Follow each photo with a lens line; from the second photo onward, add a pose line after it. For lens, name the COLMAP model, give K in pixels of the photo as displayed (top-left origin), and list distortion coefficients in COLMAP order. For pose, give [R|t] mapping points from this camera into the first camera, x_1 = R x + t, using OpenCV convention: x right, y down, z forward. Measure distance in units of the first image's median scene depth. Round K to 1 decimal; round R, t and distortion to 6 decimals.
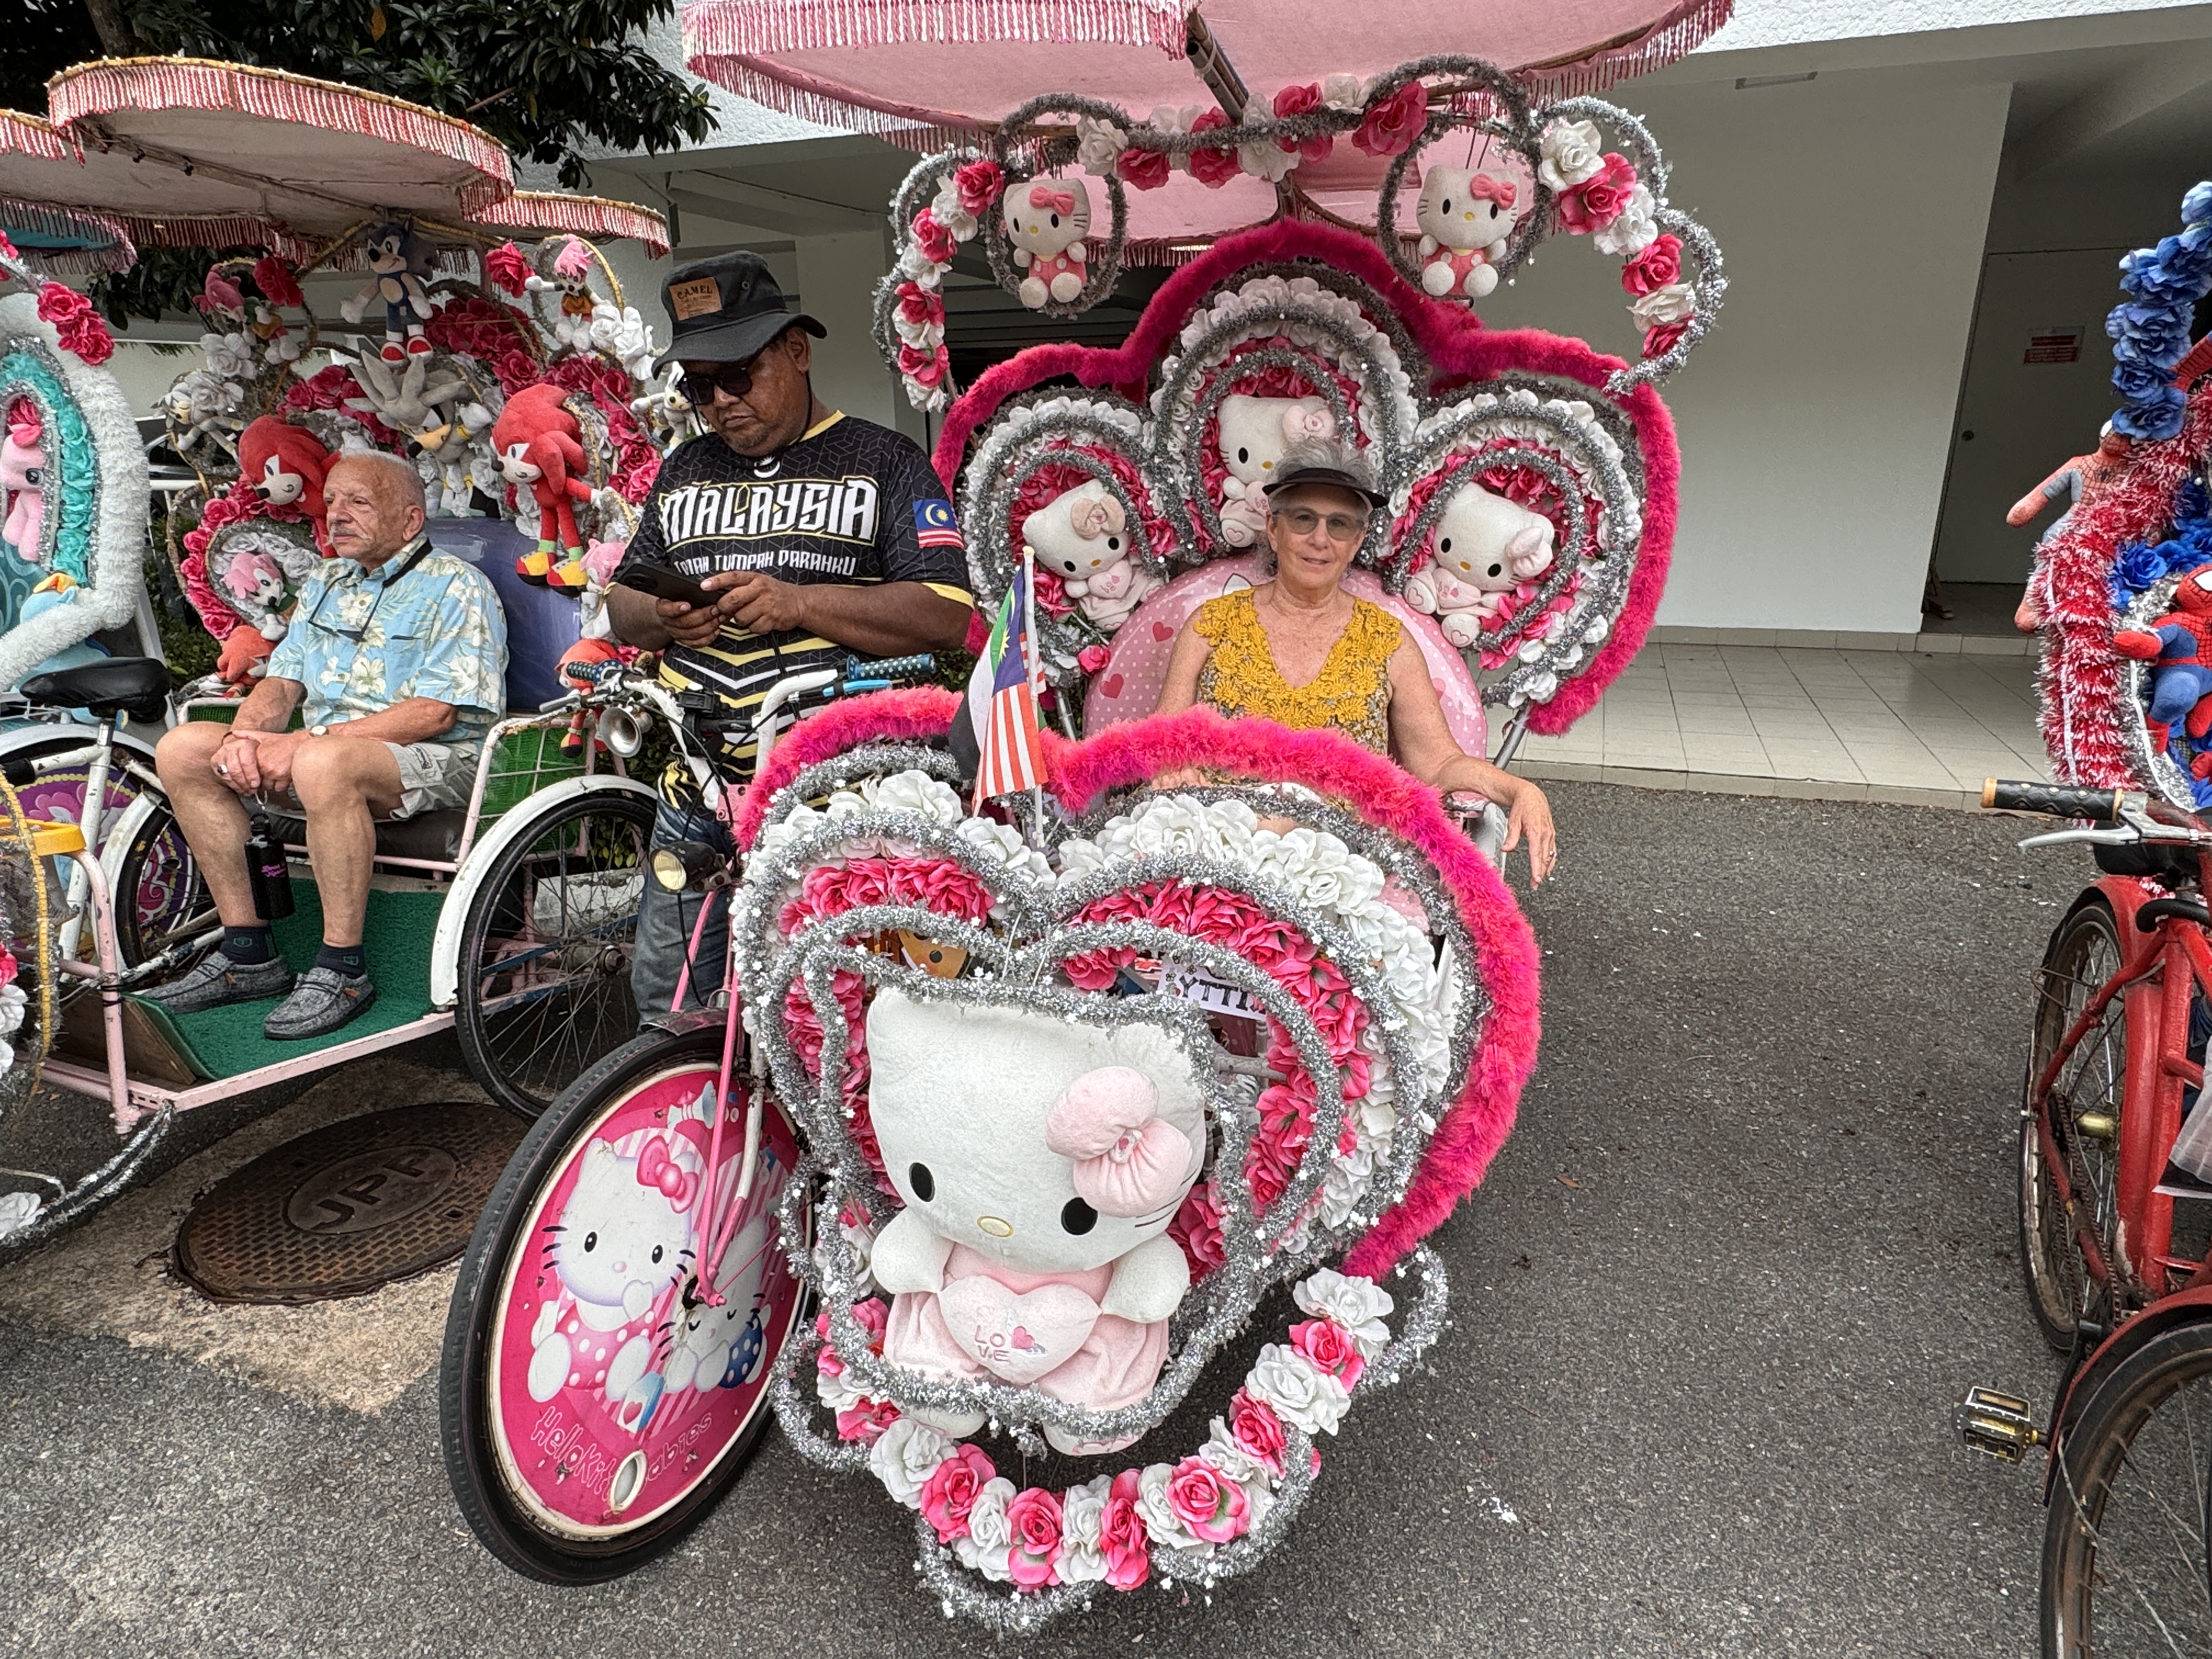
lens RADIAL K [[1342.2, 0, 1093.1], [0, 1342.2, 835.4], [0, 0, 1]] dist [-0.001412, 0.004027]
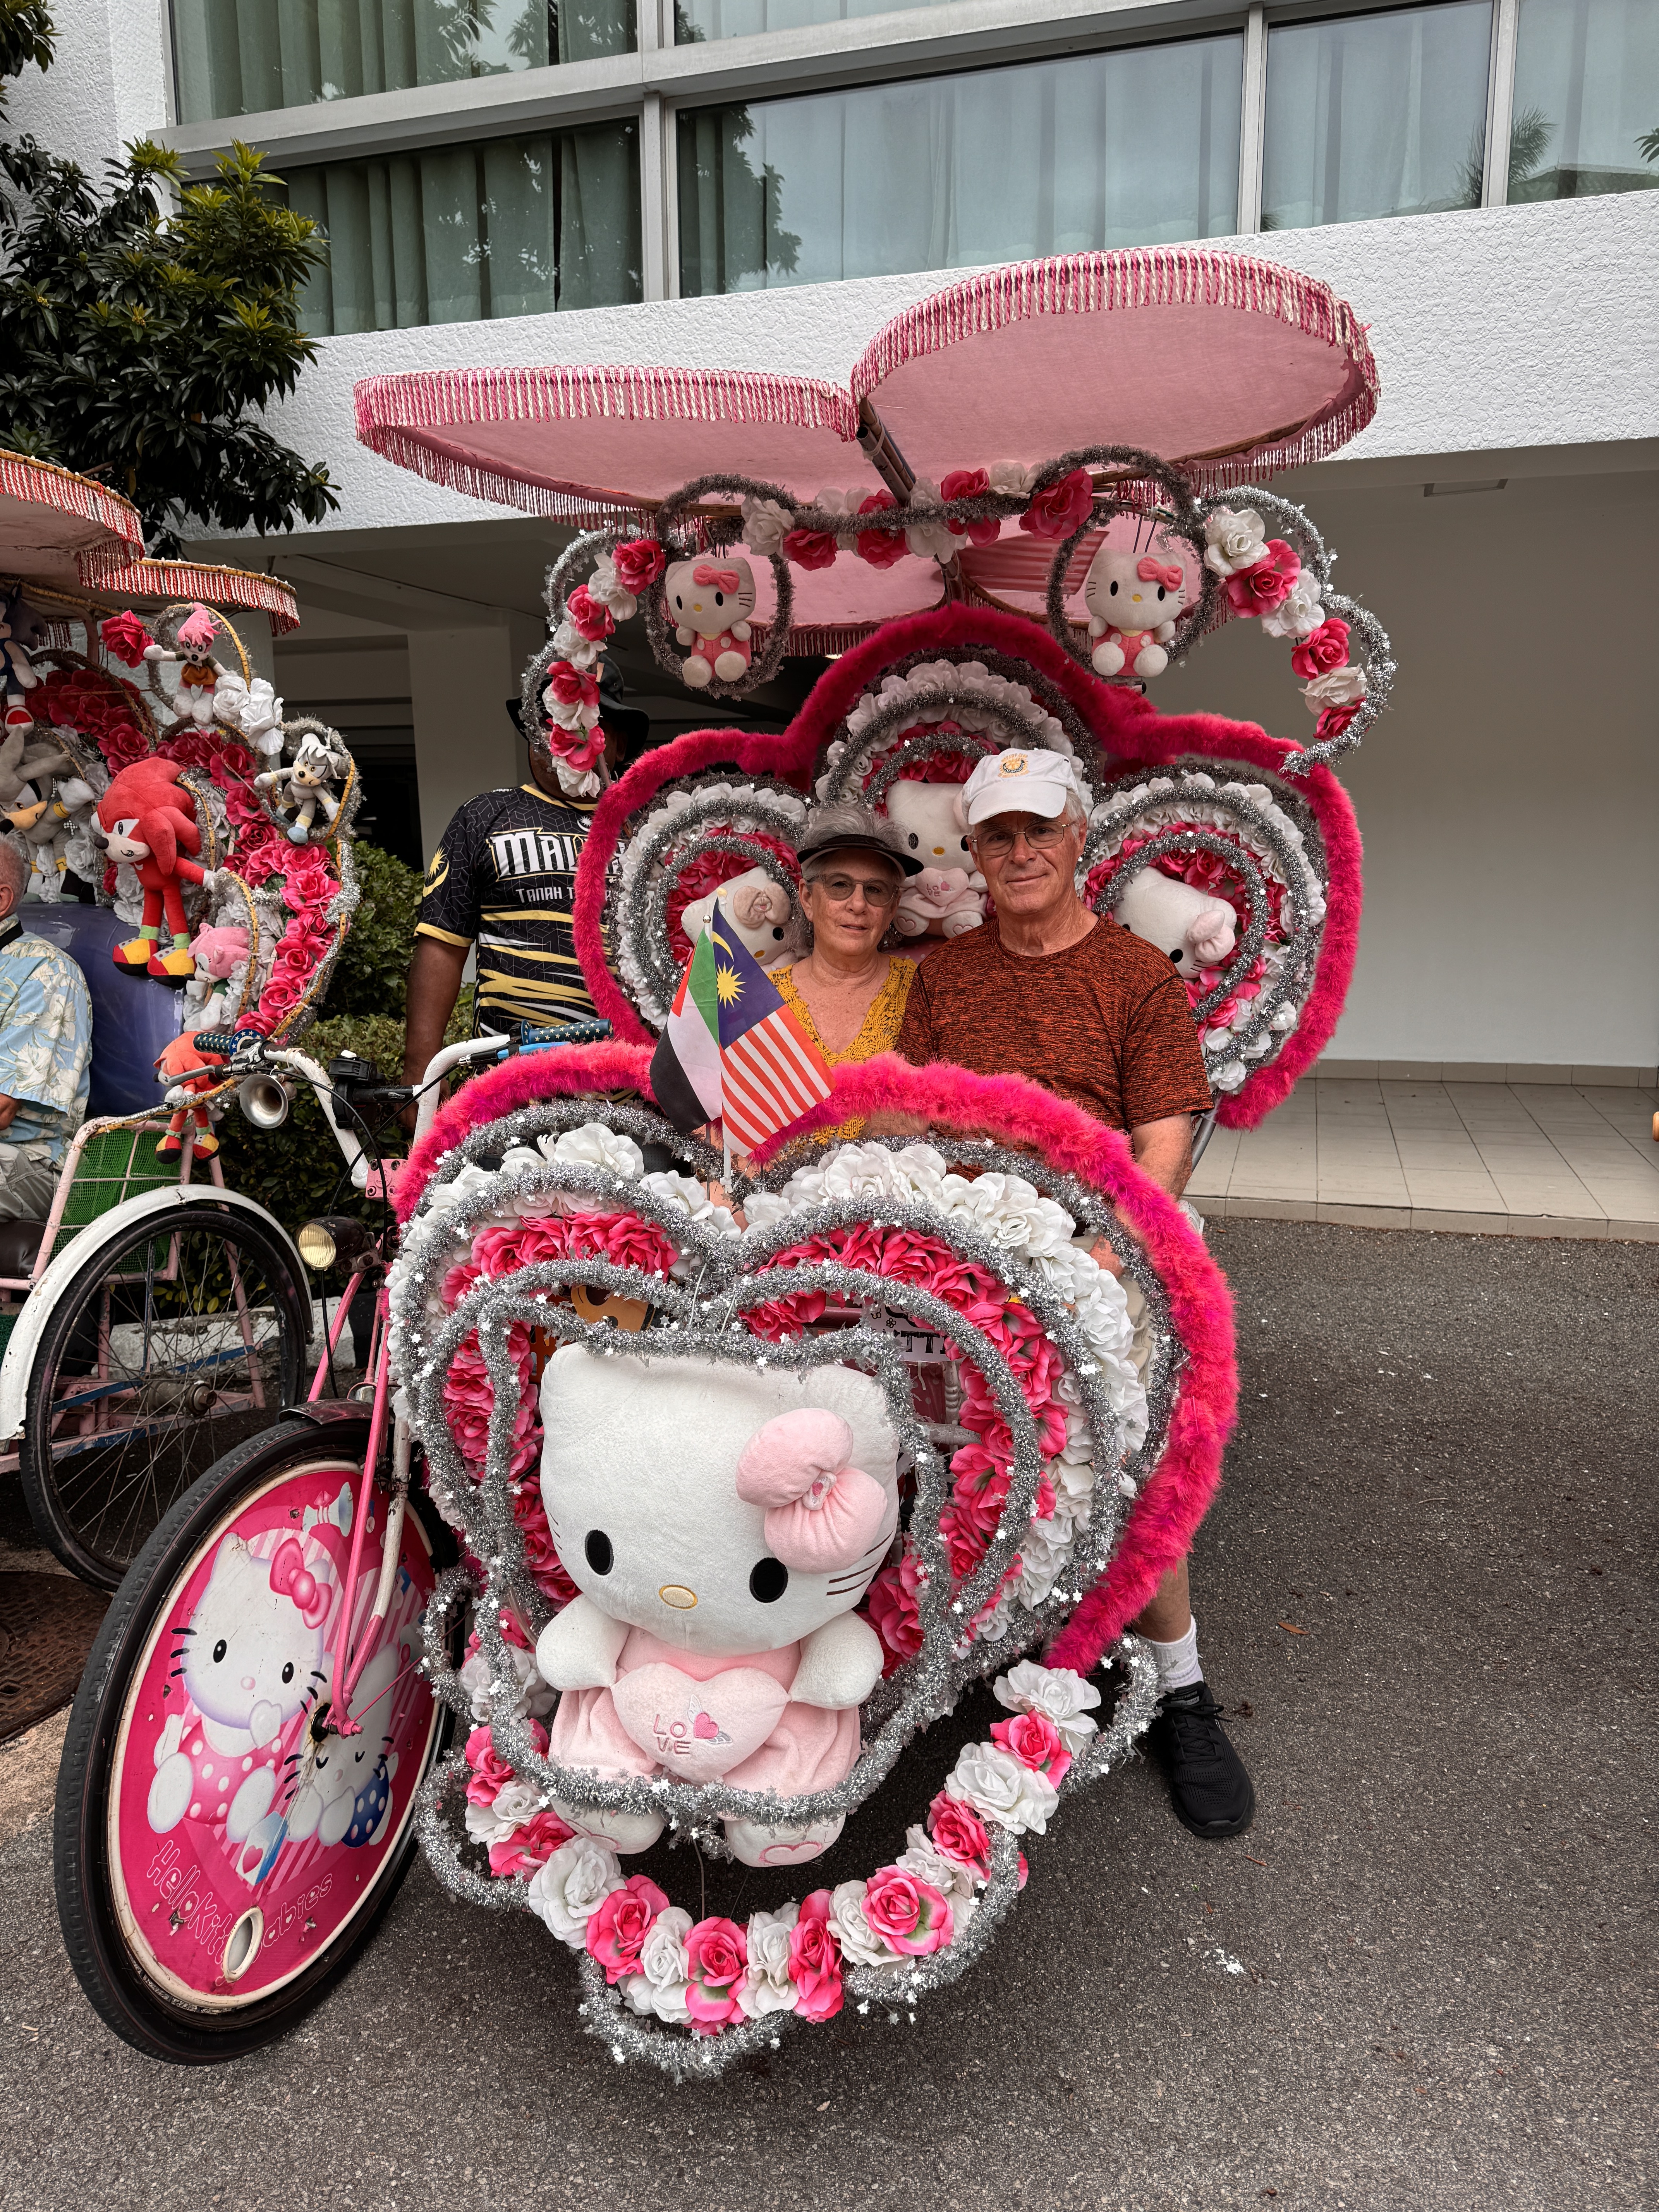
lens RADIAL K [[1586.2, 0, 815.8], [0, 1586.2, 1112.6], [0, 0, 1]] dist [0.087996, -0.090234]
pose [[0.998212, -0.001355, 0.059759, -0.030240], [0.009403, 0.990857, -0.134590, 0.074337], [-0.059030, 0.134911, 0.989098, -0.112154]]
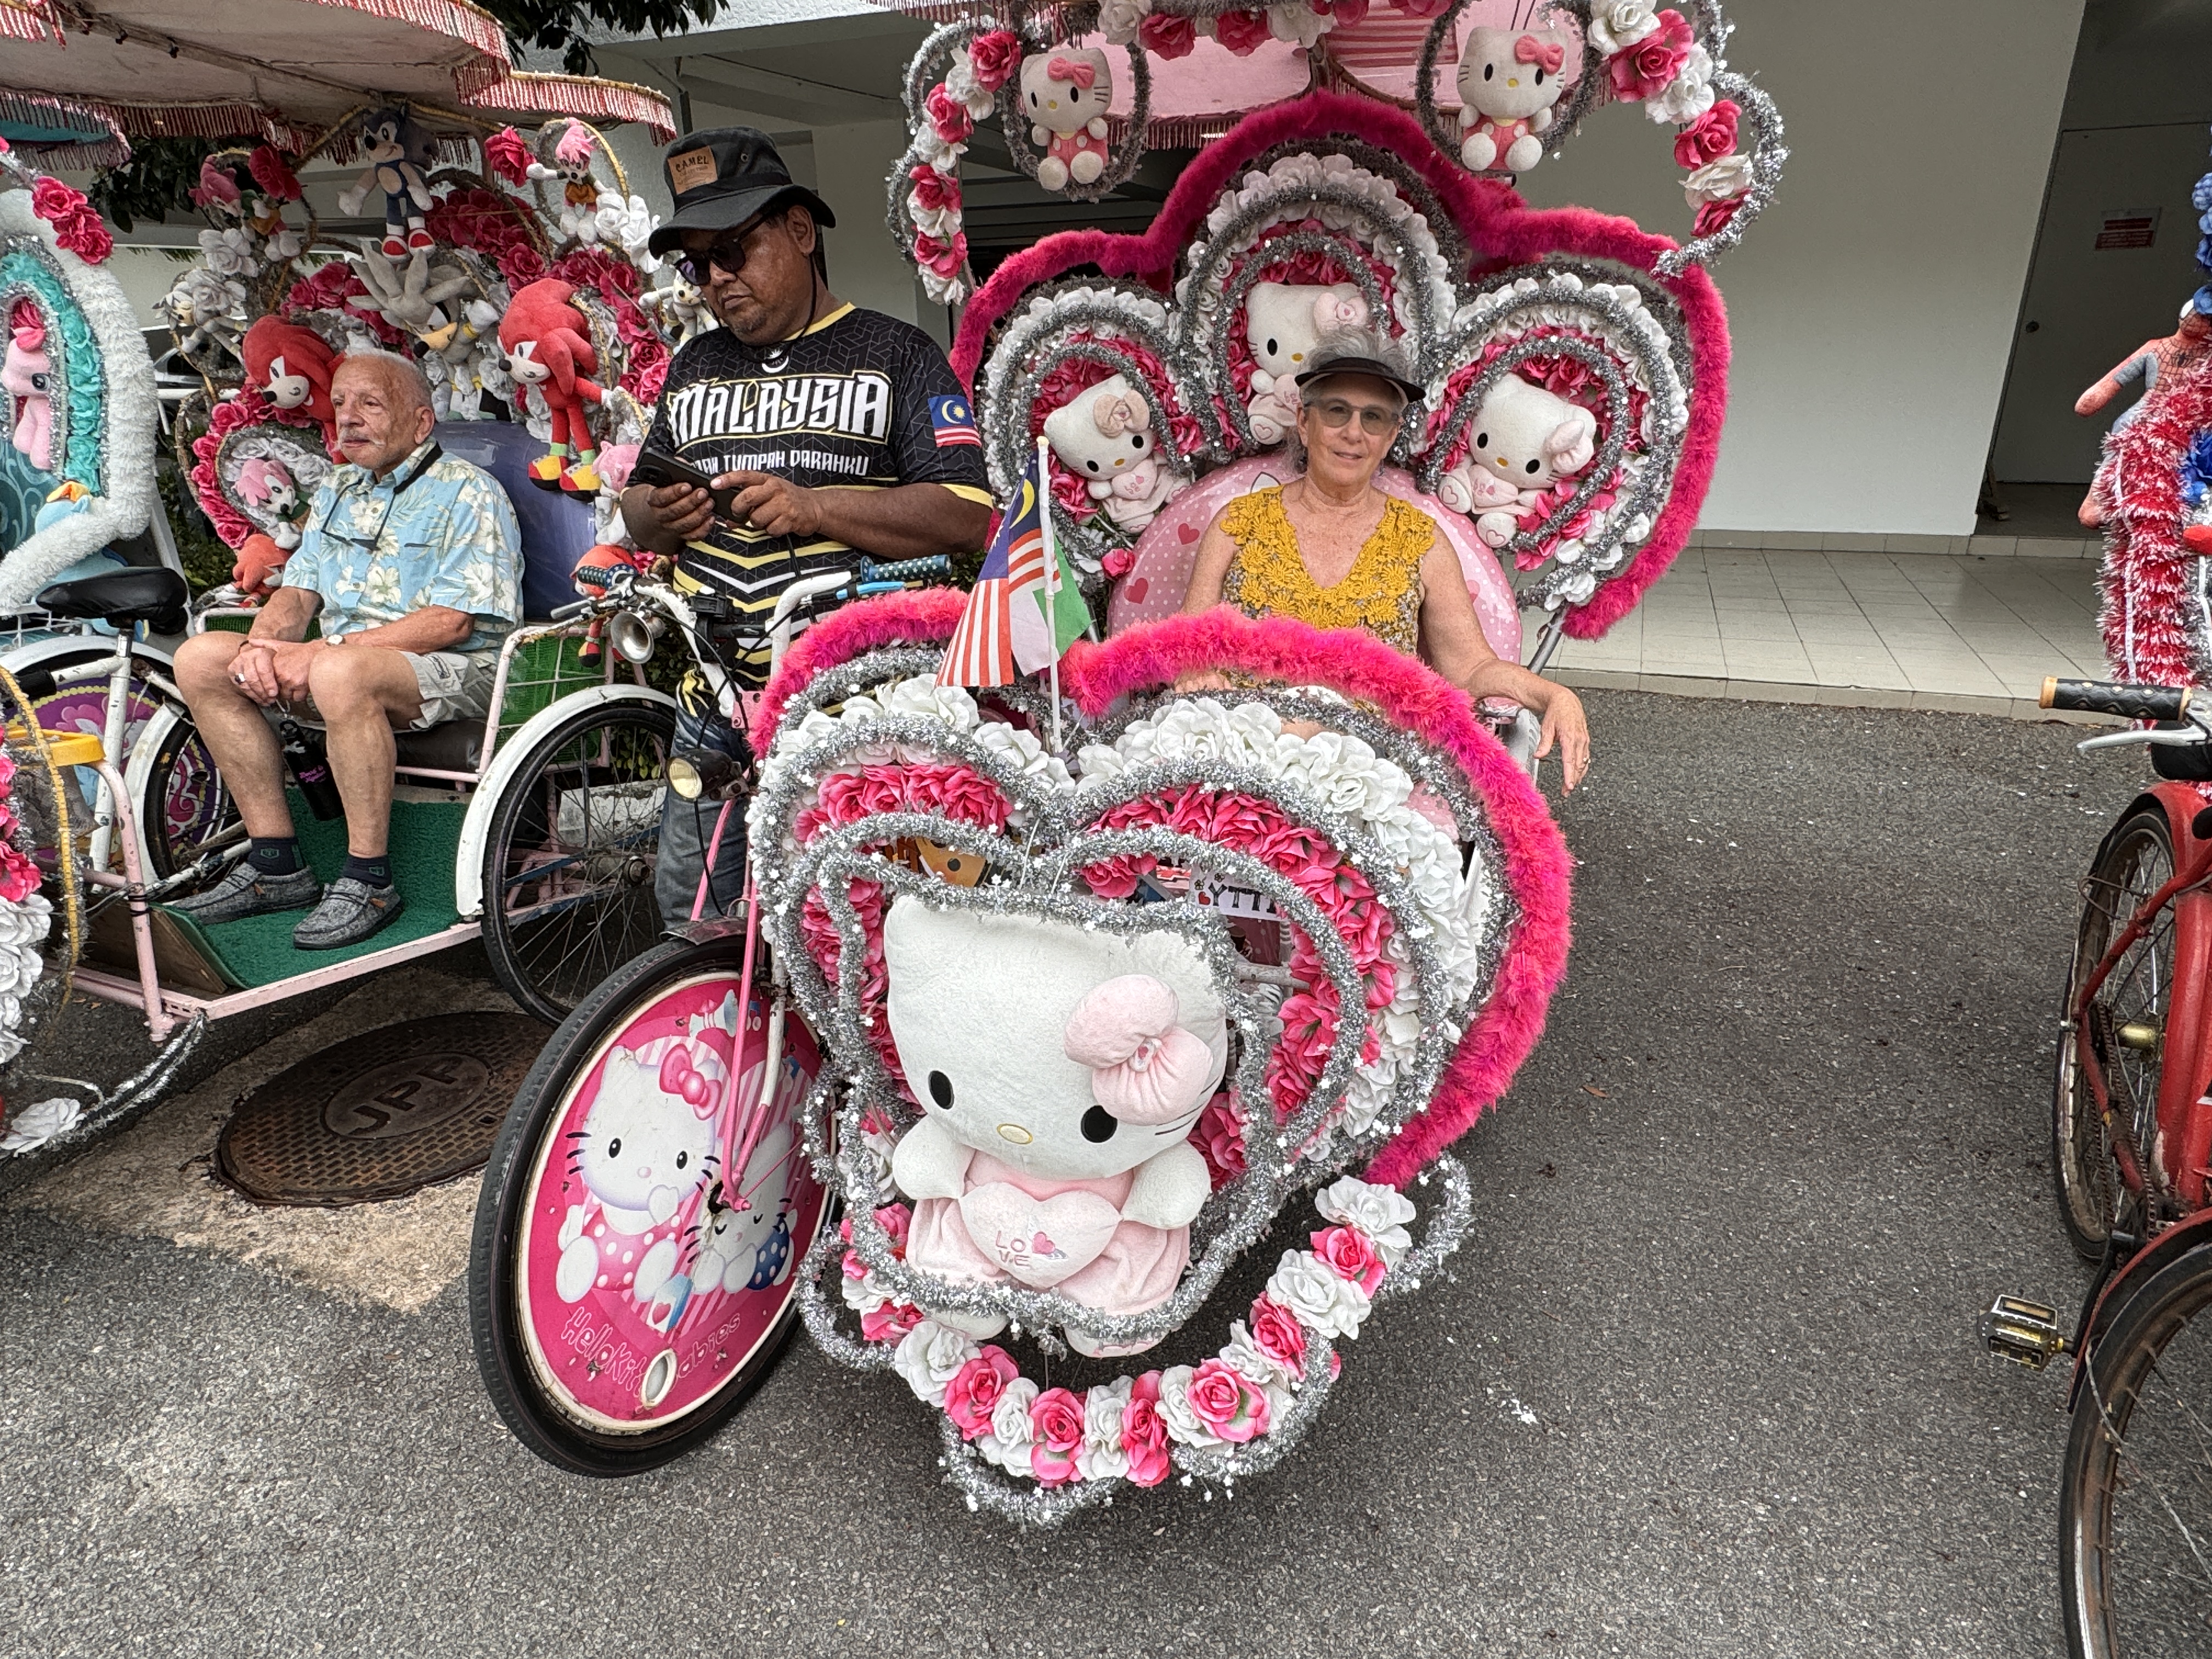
lens RADIAL K [[1342.2, 0, 1096.6], [0, 1342.2, 843.6], [0, 0, 1]] dist [-0.001412, 0.004027]
pose [[0.999803, -0.001501, -0.019817, 0.005415], [0.002895, 0.997508, 0.070499, 0.004387], [0.019662, -0.070542, 0.997315, 0.015835]]
